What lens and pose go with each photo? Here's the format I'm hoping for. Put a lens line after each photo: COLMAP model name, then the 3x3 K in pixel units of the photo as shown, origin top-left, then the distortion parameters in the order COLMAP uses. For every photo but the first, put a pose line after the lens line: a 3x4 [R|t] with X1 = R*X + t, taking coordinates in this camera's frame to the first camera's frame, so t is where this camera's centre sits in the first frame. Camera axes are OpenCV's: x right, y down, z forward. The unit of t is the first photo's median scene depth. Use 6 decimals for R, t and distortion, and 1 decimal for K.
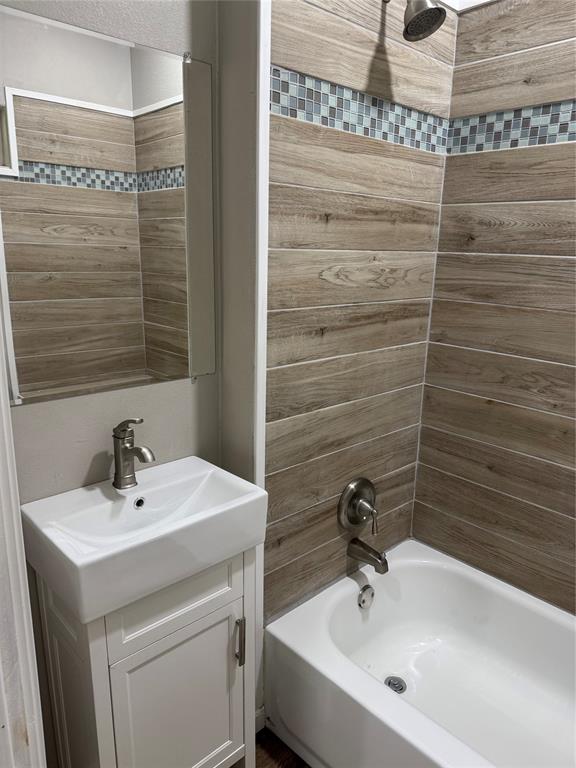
lens RADIAL K [[547.7, 0, 286.7], [0, 547.7, 386.0], [0, 0, 1]] dist [0.067760, -0.074595]
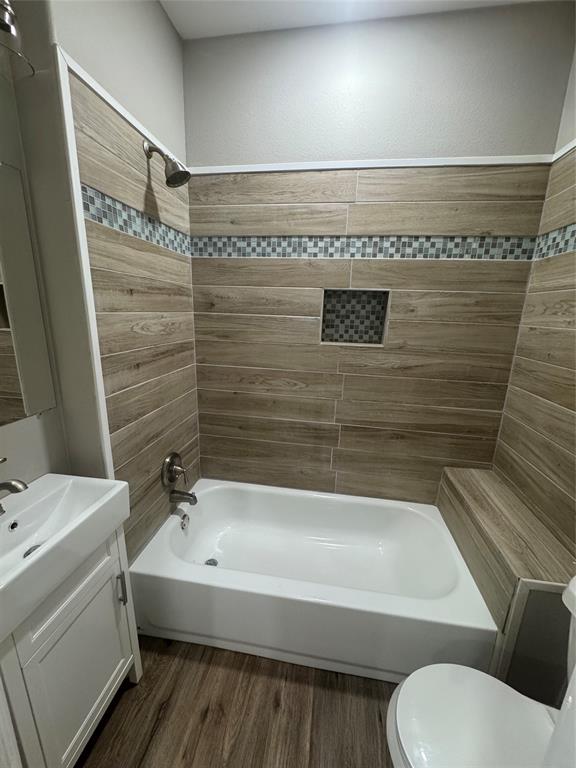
lens RADIAL K [[311.4, 0, 287.8], [0, 311.4, 383.3], [0, 0, 1]] dist [0.006113, 0.000959]
pose [[0.788304, -0.148060, 0.597206, -0.125676], [0.145484, 0.987946, 0.052896, -0.036583], [-0.597839, 0.045185, 0.800342, 0.063112]]
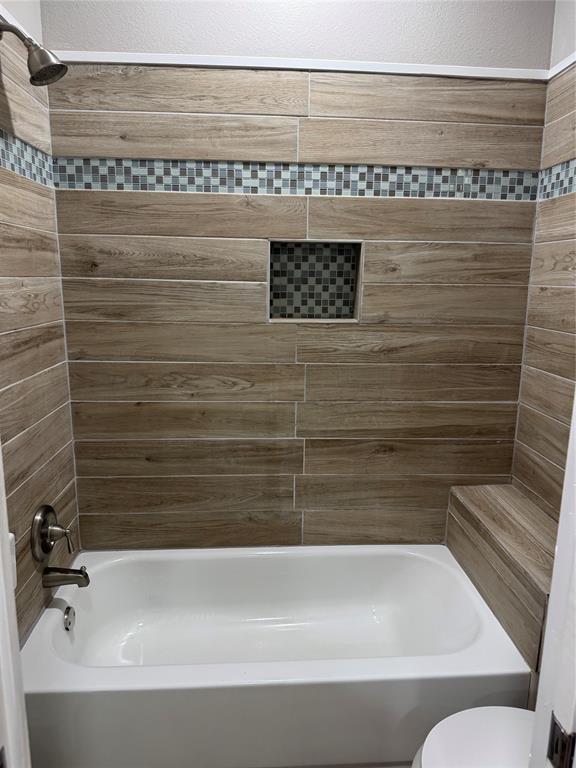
lens RADIAL K [[547.7, 0, 293.4], [0, 547.7, 387.5], [0, 0, 1]] dist [0.067760, -0.074595]
pose [[0.637408, -0.174503, 0.750507, -0.324351], [0.197825, 0.978431, 0.059485, -0.010505], [-0.744699, 0.110553, 0.658180, -0.016628]]
